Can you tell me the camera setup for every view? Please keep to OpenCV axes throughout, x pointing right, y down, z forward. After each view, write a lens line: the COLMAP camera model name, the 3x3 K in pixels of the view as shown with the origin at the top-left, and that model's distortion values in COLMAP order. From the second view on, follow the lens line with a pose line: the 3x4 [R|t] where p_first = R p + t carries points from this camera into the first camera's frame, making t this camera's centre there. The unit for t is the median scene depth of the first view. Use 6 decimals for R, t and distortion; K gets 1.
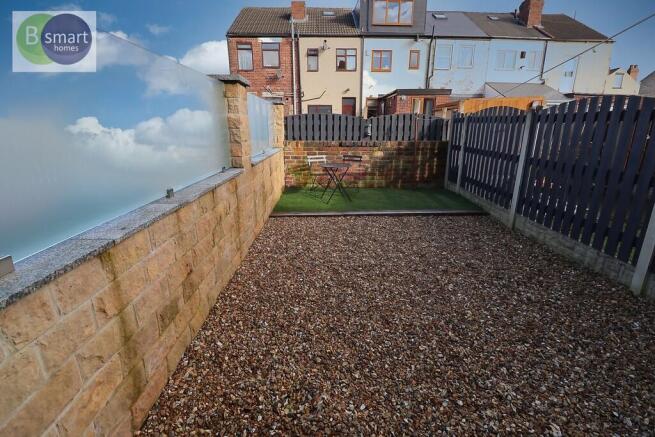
lens RADIAL K [[305.2, 0, 333.7], [0, 305.2, 215.3], [0, 0, 1]] dist [0.002386, -0.015824]
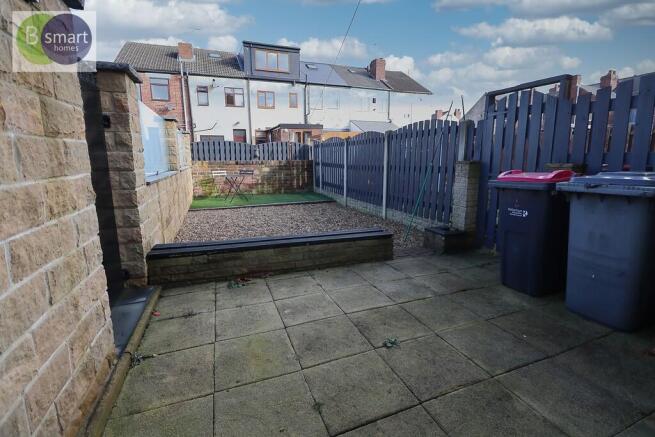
lens RADIAL K [[305.2, 0, 333.7], [0, 305.2, 215.3], [0, 0, 1]] dist [0.002386, -0.015824]
pose [[0.943205, -0.068598, 0.325050, -0.012642], [0.099121, 0.991992, -0.078273, 0.066975], [-0.317078, 0.106047, 0.942452, -0.179030]]
